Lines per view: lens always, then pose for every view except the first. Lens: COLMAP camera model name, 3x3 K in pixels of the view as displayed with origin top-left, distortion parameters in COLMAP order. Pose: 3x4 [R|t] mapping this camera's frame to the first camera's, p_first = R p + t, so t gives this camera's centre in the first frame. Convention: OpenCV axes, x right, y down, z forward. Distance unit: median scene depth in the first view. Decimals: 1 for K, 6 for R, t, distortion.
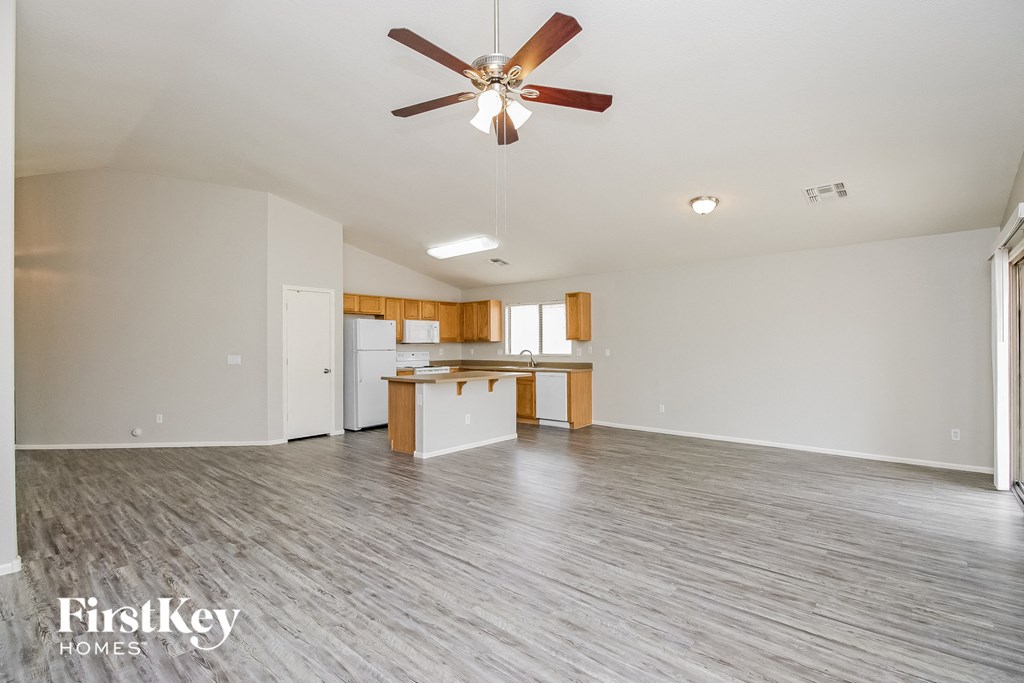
lens RADIAL K [[468.0, 0, 493.6], [0, 468.0, 338.9], [0, 0, 1]] dist [0.016829, -0.007335]
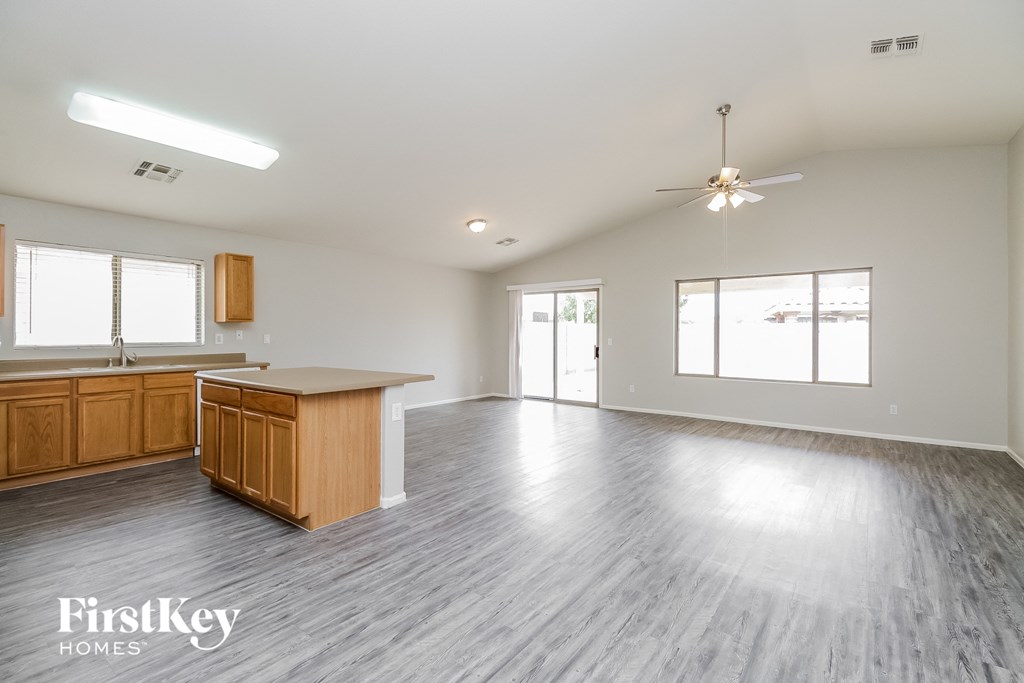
lens RADIAL K [[468.0, 0, 520.0], [0, 468.0, 342.5], [0, 0, 1]] dist [0.016829, -0.007335]
pose [[-0.084648, -0.014362, 0.996307, -0.675777], [-0.012680, 0.999831, 0.013336, 0.023171], [-0.996330, -0.011505, -0.084816, 0.758879]]
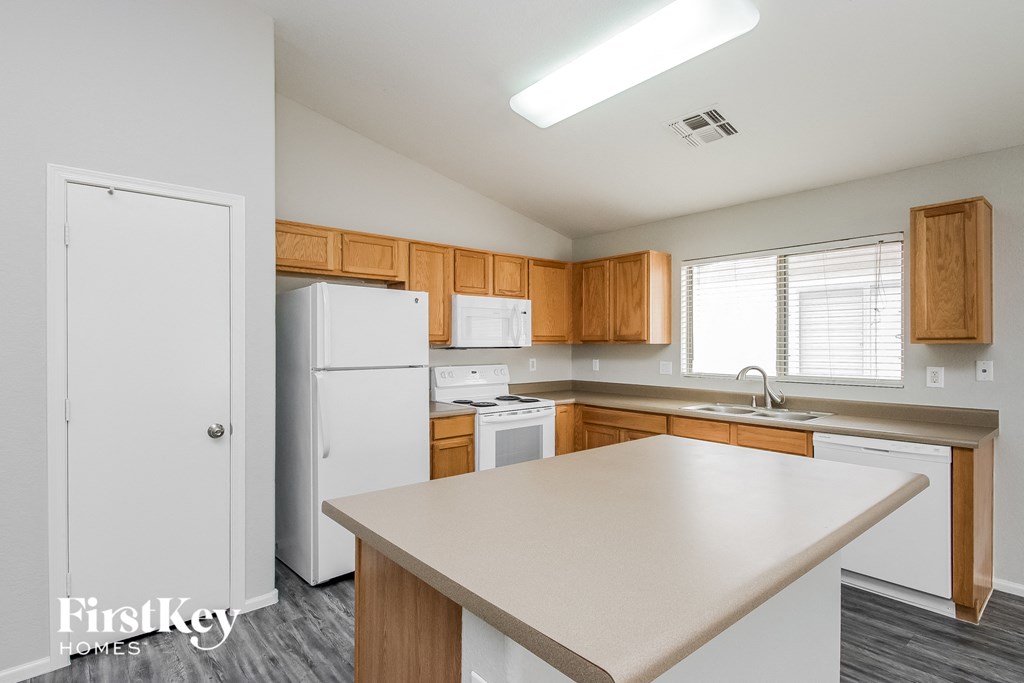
lens RADIAL K [[512.6, 0, 505.0], [0, 512.6, 343.8], [0, 0, 1]] dist [0.023763, -0.000631]
pose [[0.991481, 0.003570, -0.130202, -0.106605], [-0.001951, 0.999919, 0.012557, -0.001222], [0.130236, -0.012196, 0.991408, 0.701464]]
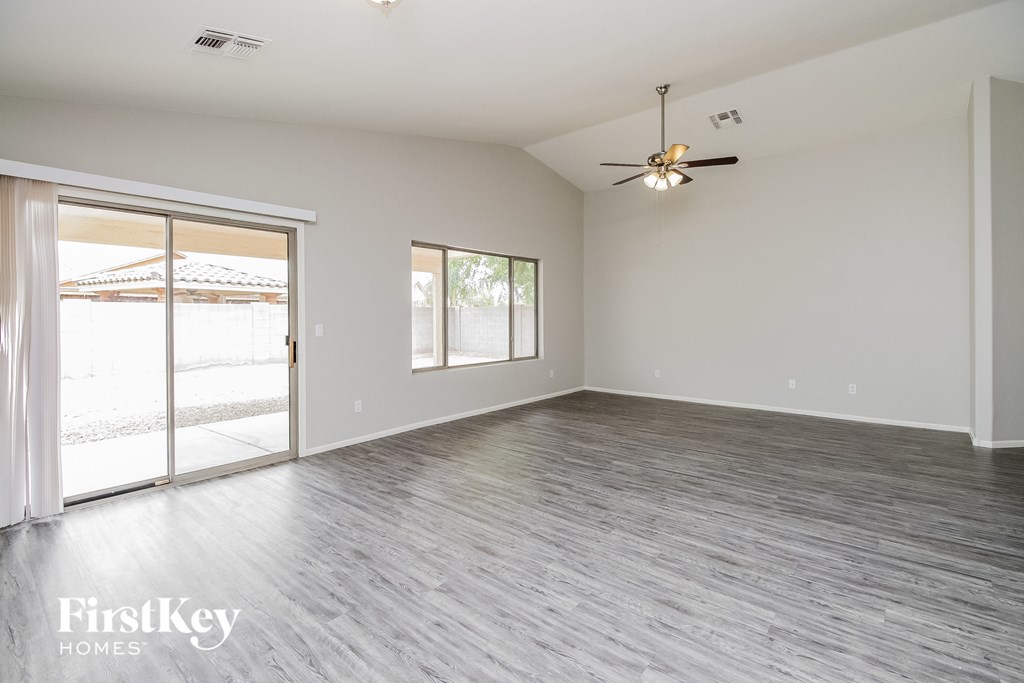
lens RADIAL K [[468.0, 0, 500.3], [0, 468.0, 316.9], [0, 0, 1]] dist [0.016829, -0.007335]
pose [[-0.999606, 0.010049, -0.026223, 0.271702], [0.010290, 0.999906, -0.009058, 0.024297], [0.026129, -0.009324, -0.999615, 1.103125]]
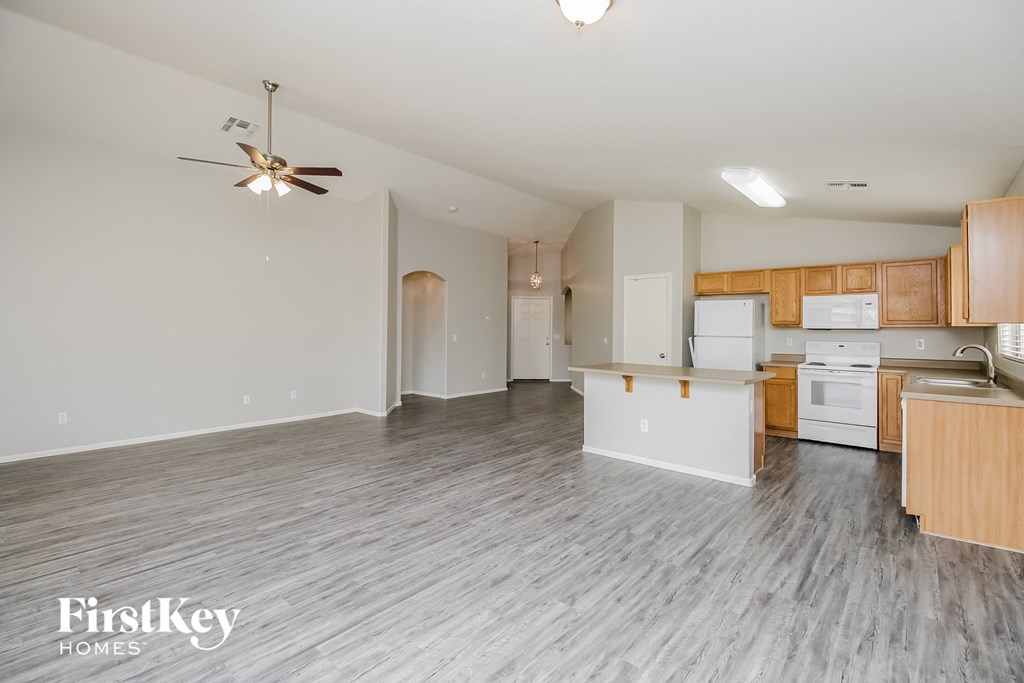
lens RADIAL K [[468.0, 0, 527.3], [0, 468.0, 317.0], [0, 0, 1]] dist [0.016829, -0.007335]
pose [[0.048157, -0.020570, -0.998628, 0.662057], [0.001467, 0.999788, -0.020523, 0.006896], [0.998839, -0.000477, 0.048177, 0.718633]]
